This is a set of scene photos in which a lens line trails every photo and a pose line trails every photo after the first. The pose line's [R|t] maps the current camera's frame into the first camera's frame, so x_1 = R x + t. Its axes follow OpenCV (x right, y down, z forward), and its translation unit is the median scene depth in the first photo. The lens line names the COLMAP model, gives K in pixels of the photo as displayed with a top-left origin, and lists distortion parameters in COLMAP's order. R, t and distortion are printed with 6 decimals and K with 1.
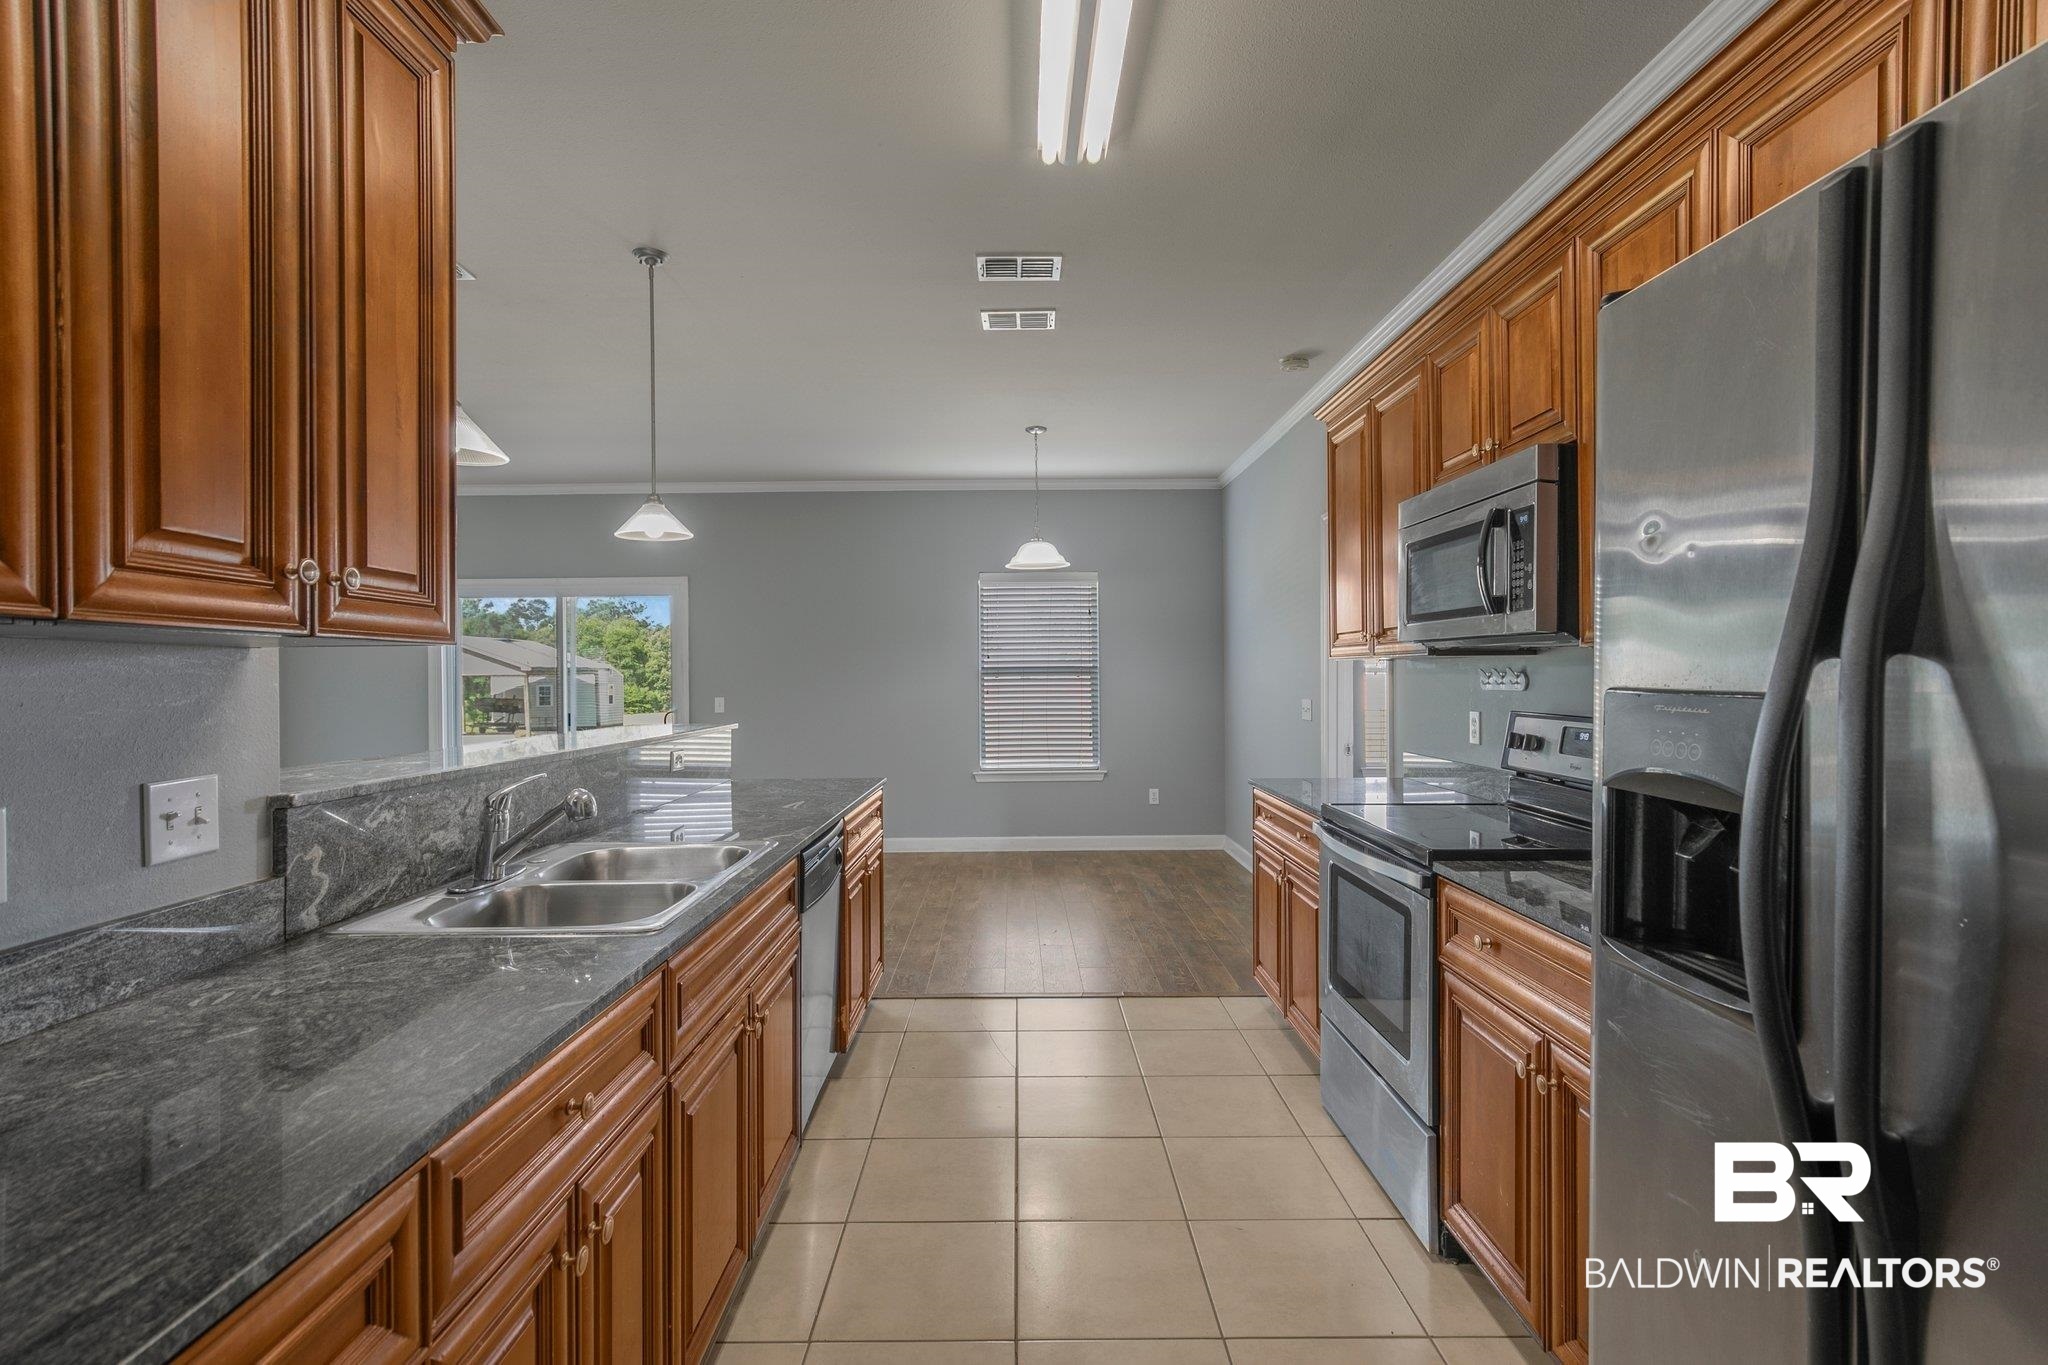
lens RADIAL K [[948.9, 0, 1020.5], [0, 948.9, 681.3], [0, 0, 1]] dist [-0.004413, -0.000342]
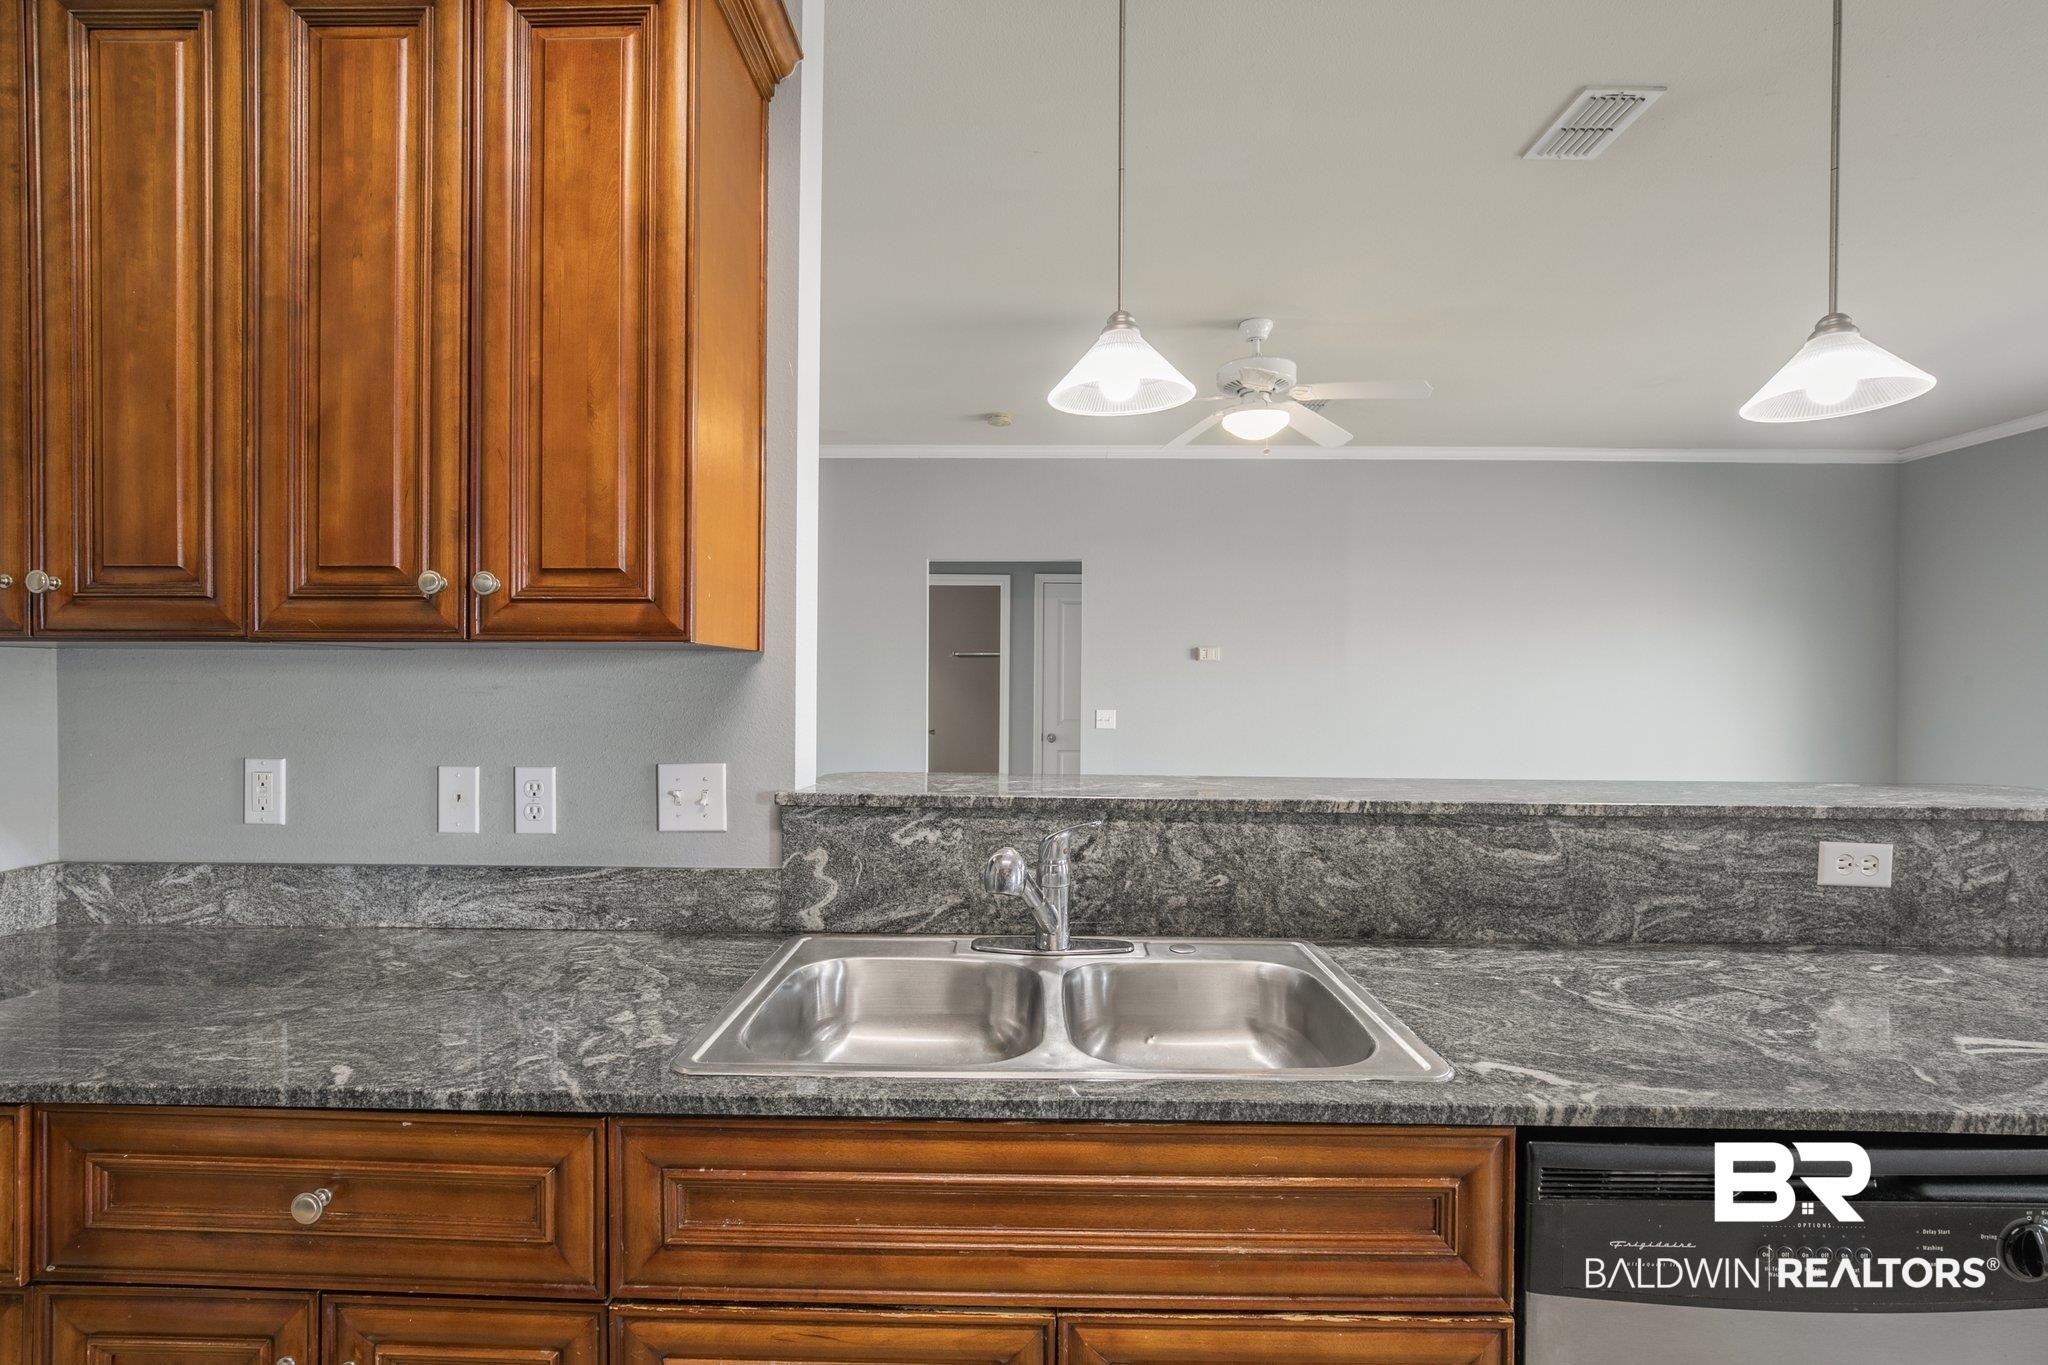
lens RADIAL K [[948.9, 0, 1015.7], [0, 948.9, 684.9], [0, 0, 1]] dist [-0.004413, -0.000342]
pose [[-0.029781, 0.007554, -0.999528, 0.251081], [-0.011282, 0.999905, 0.007893, -0.008864], [0.999493, 0.011512, -0.029693, 1.250652]]
